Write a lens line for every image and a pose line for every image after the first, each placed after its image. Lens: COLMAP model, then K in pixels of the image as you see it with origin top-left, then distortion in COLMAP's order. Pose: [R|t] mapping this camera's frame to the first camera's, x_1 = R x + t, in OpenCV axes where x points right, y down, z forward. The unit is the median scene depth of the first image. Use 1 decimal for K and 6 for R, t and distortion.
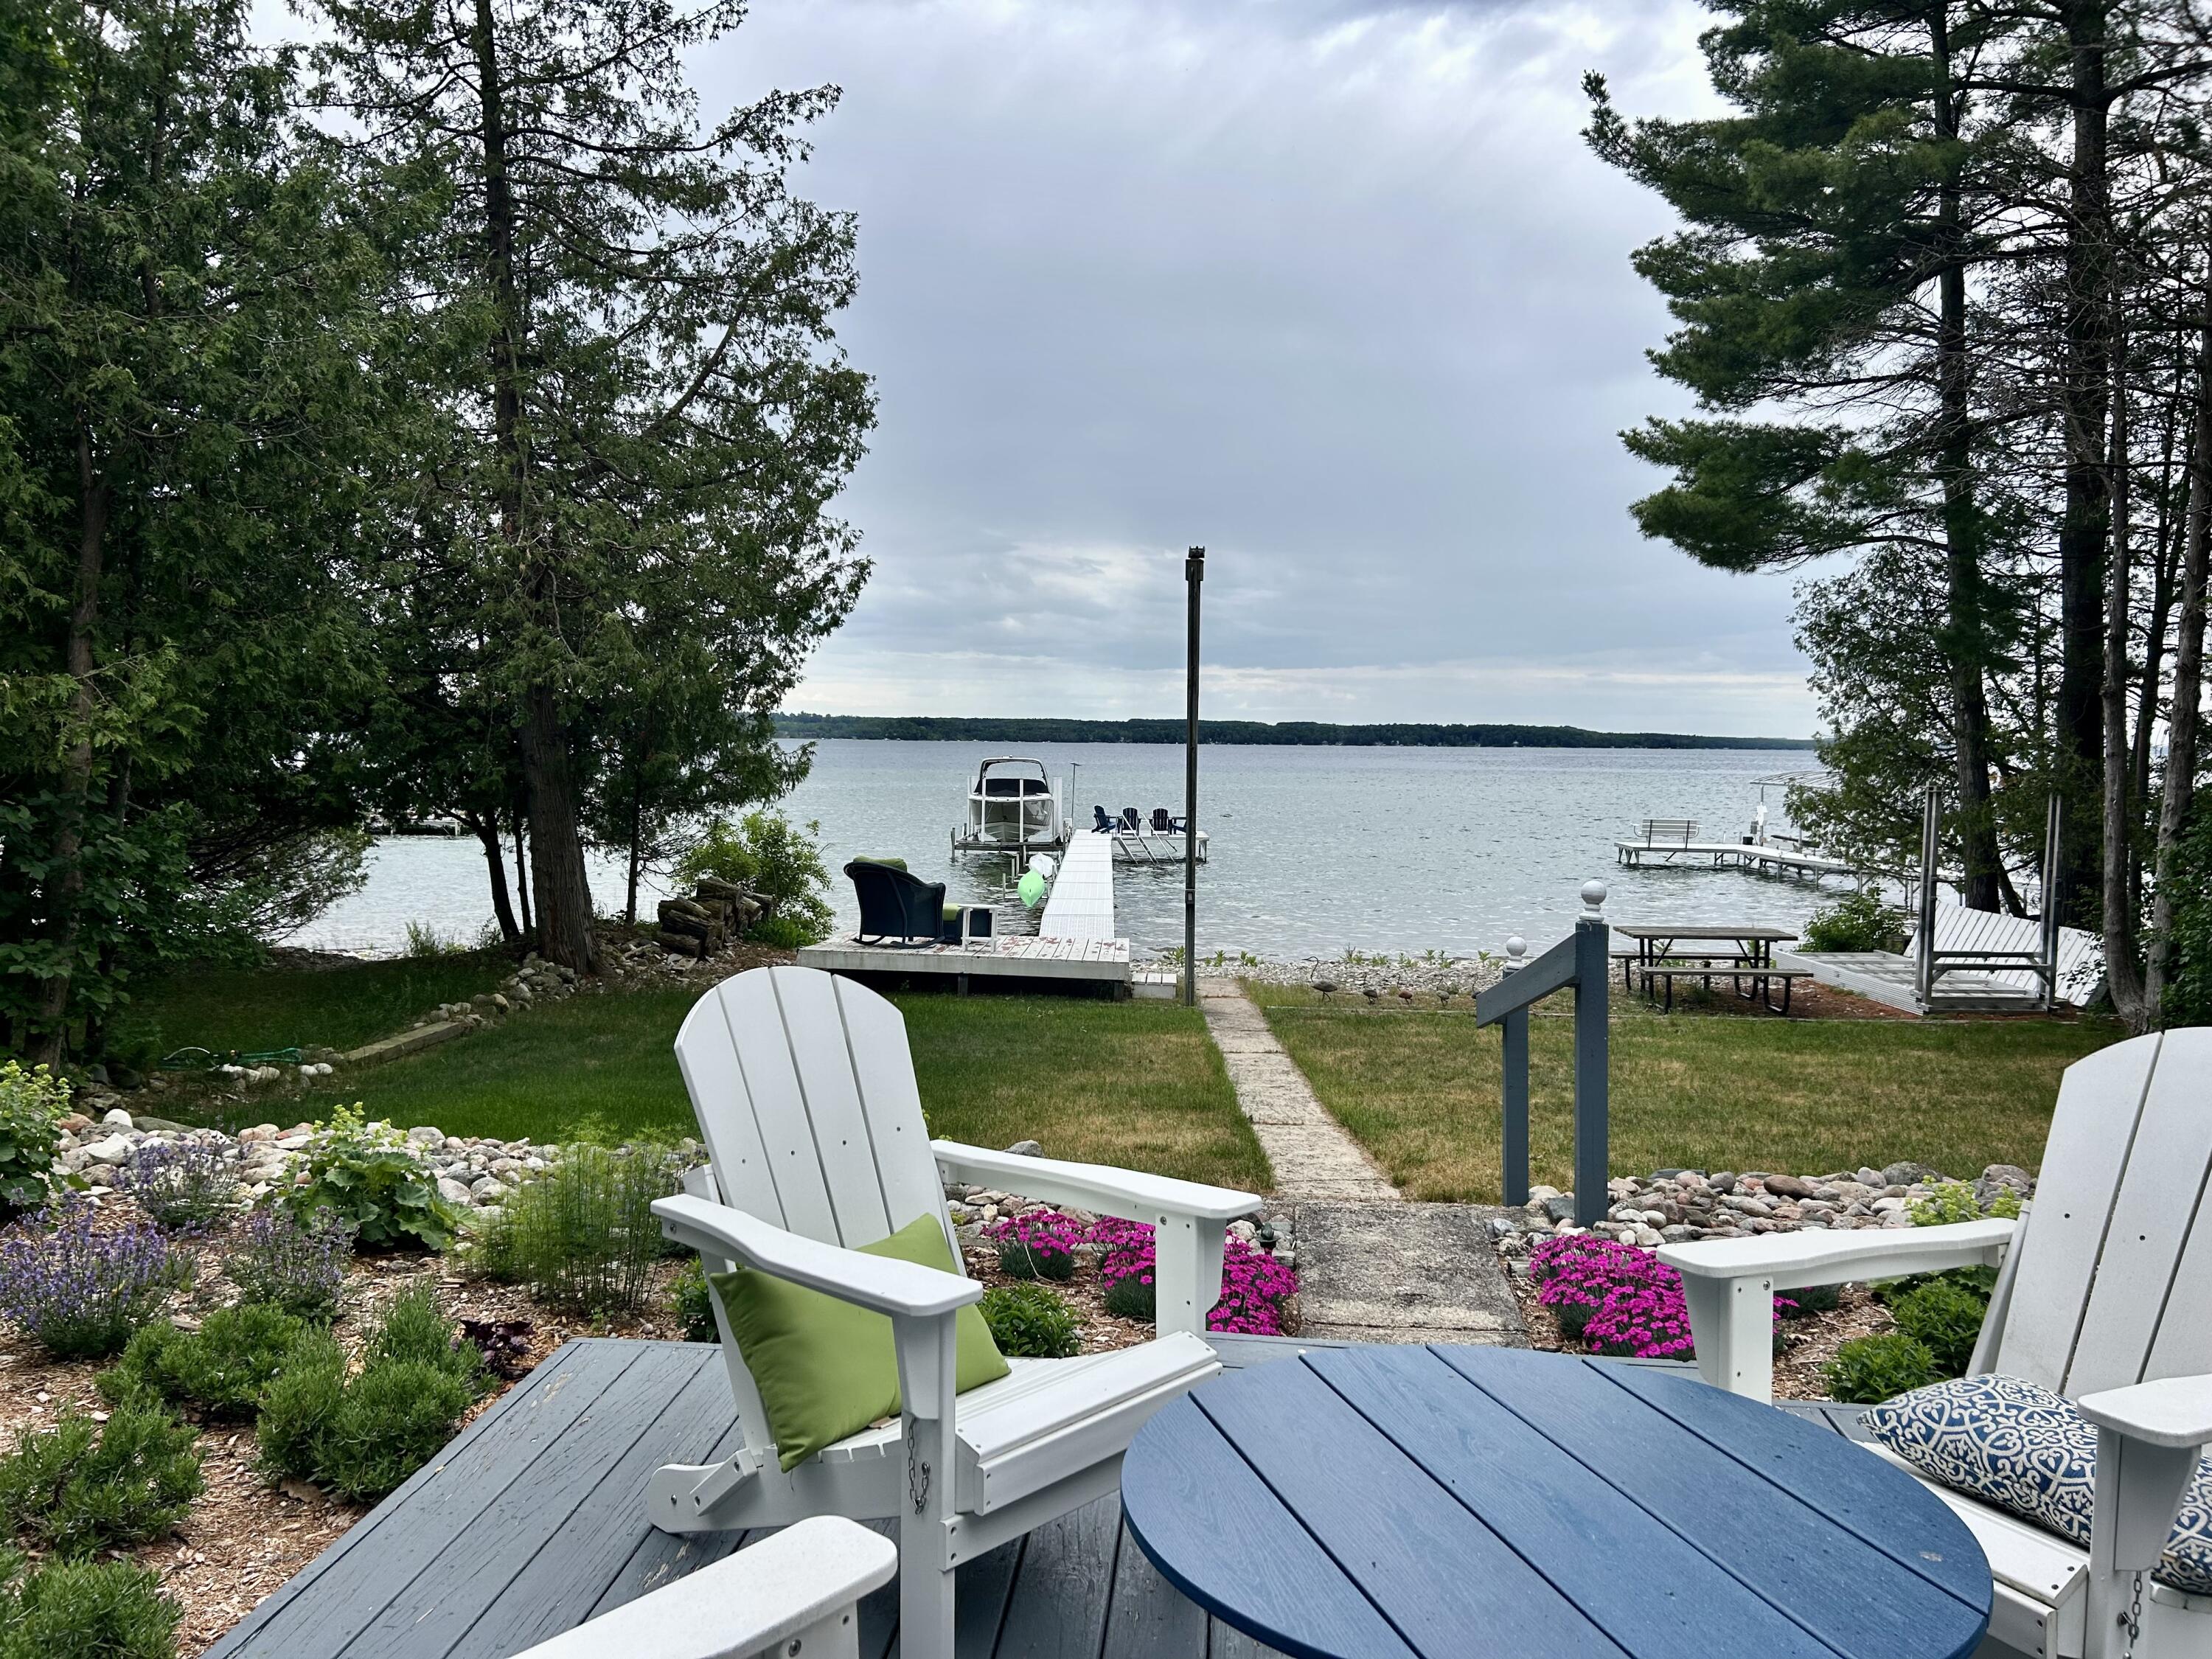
lens RADIAL K [[1660.9, 0, 1089.9], [0, 1660.9, 829.4], [0, 0, 1]] dist [0.050805, -0.007624]
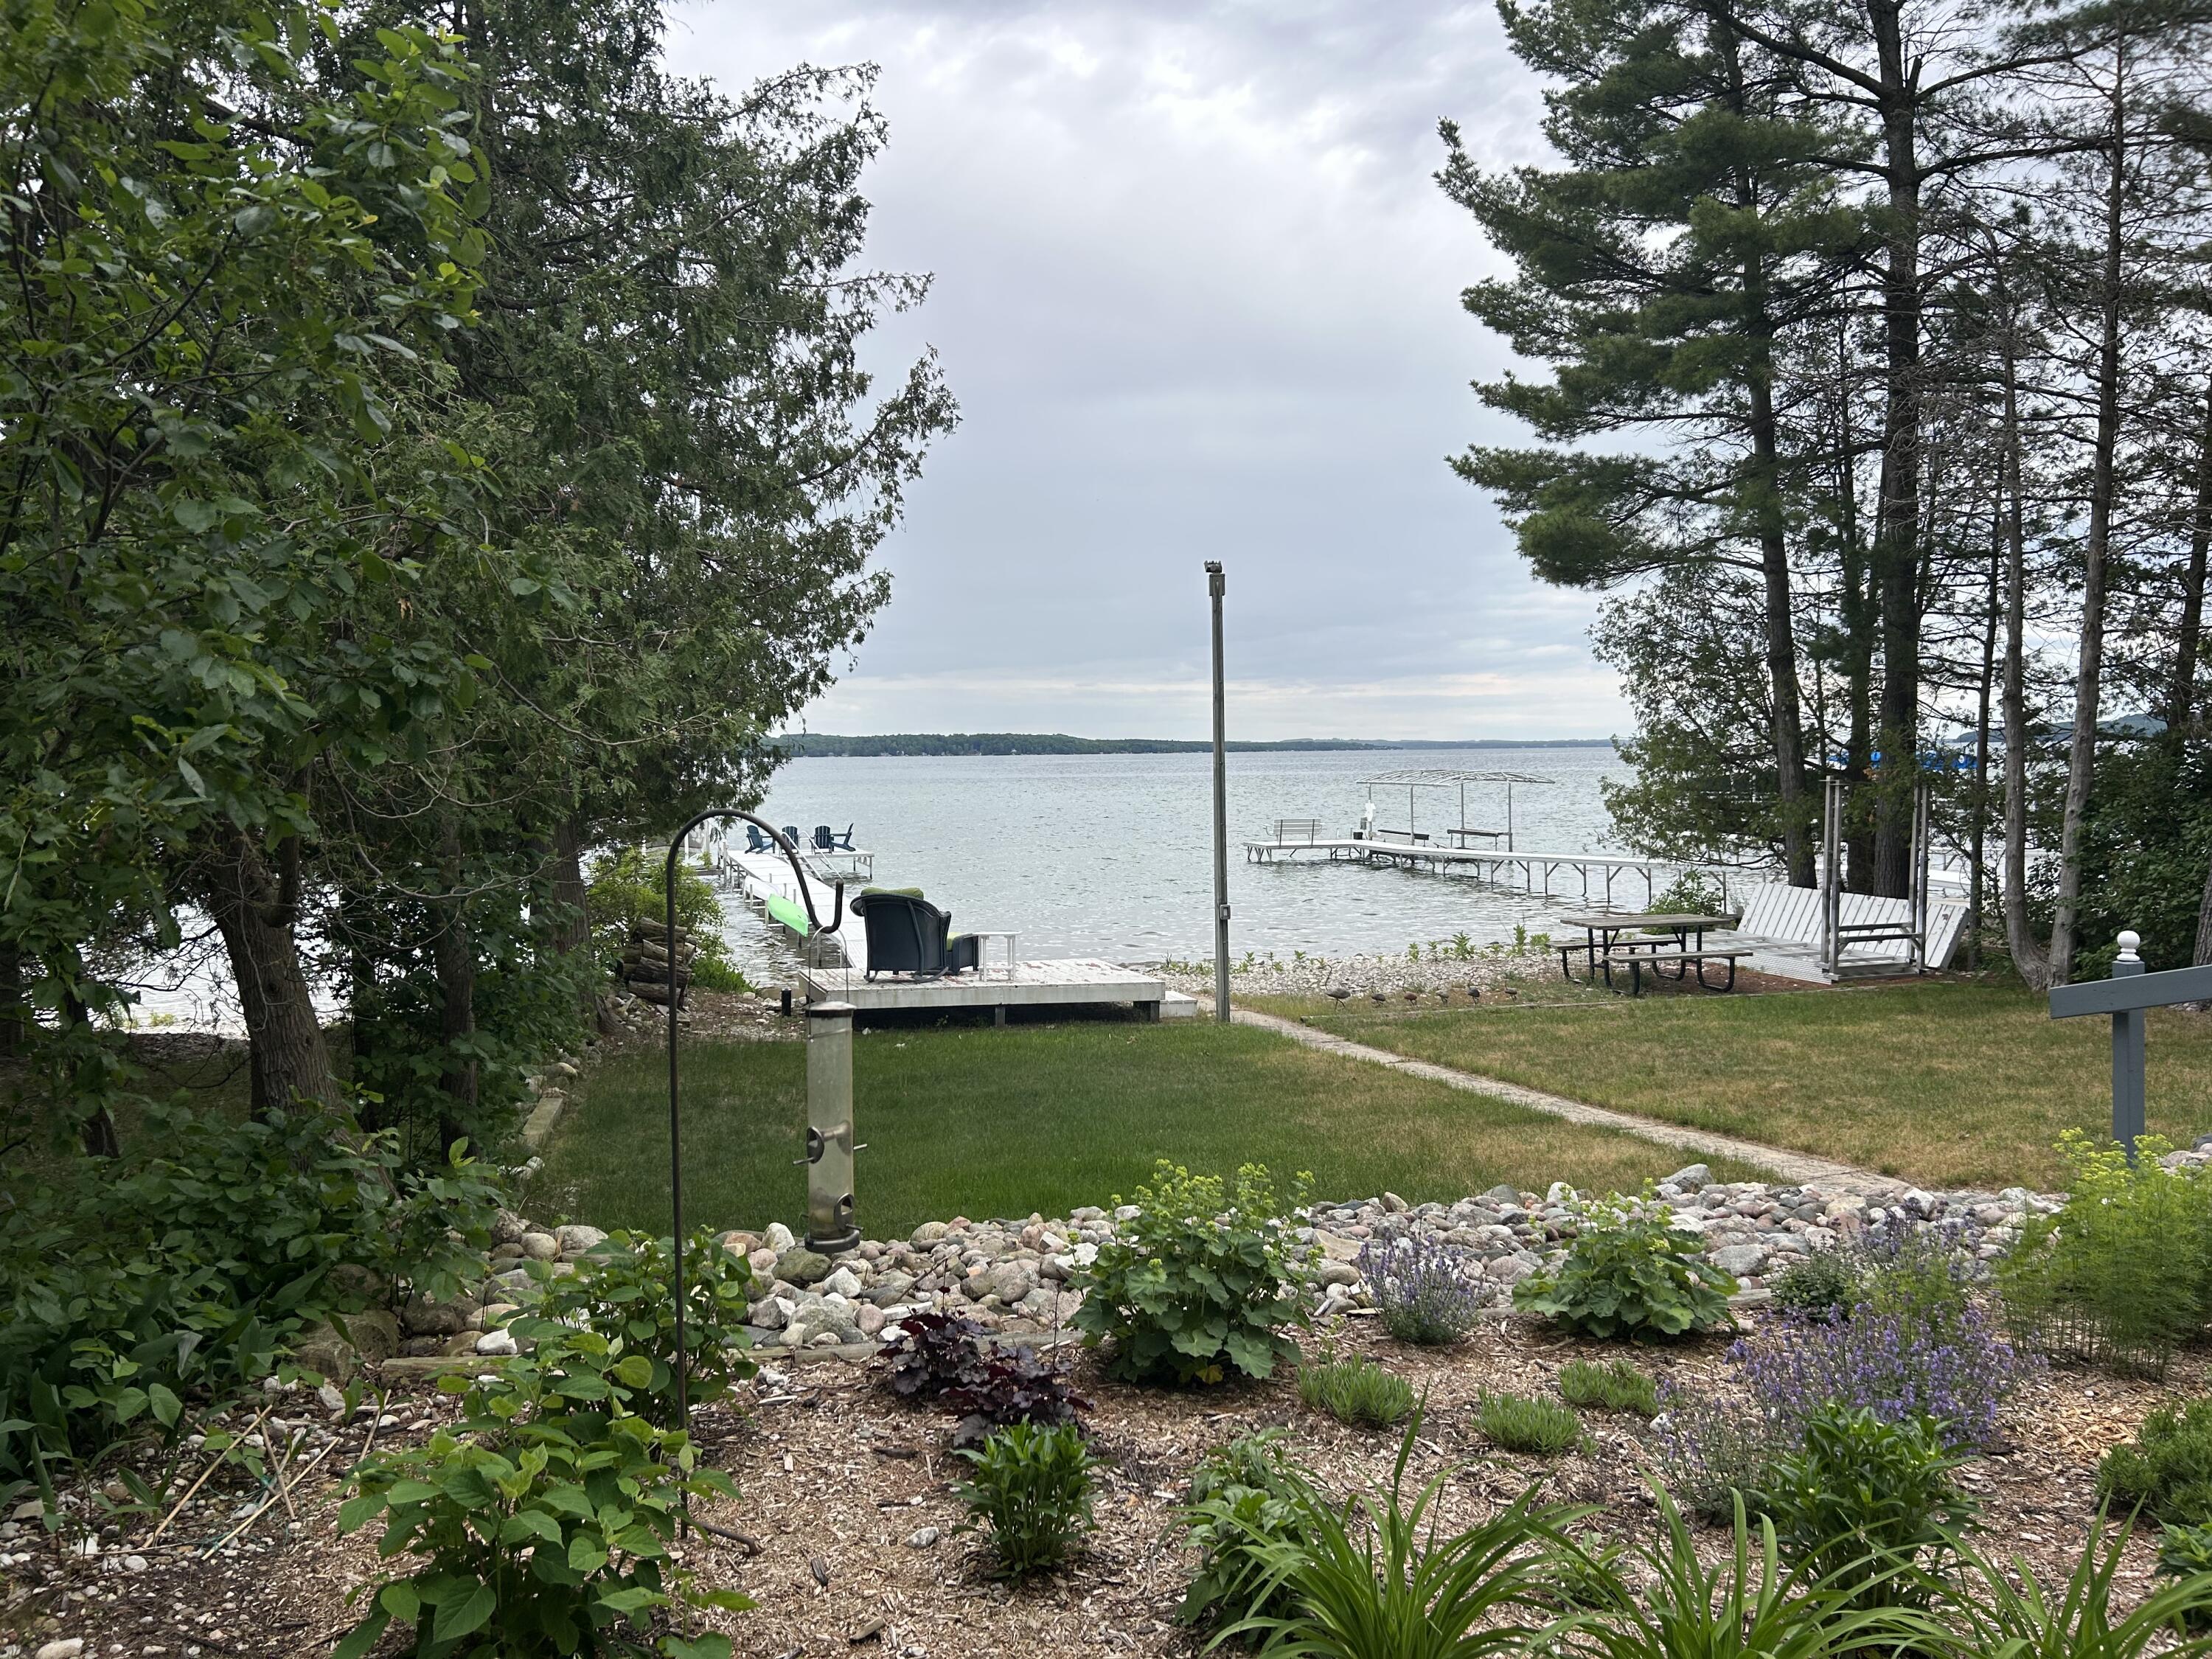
lens RADIAL K [[1660.9, 0, 1100.9], [0, 1660.9, 834.7], [0, 0, 1]] dist [0.050805, -0.007624]
pose [[0.955659, -0.038200, 0.291989, -0.237949], [0.039167, 0.999229, 0.002536, -0.009059], [-0.291861, 0.009013, 0.956418, 0.054099]]
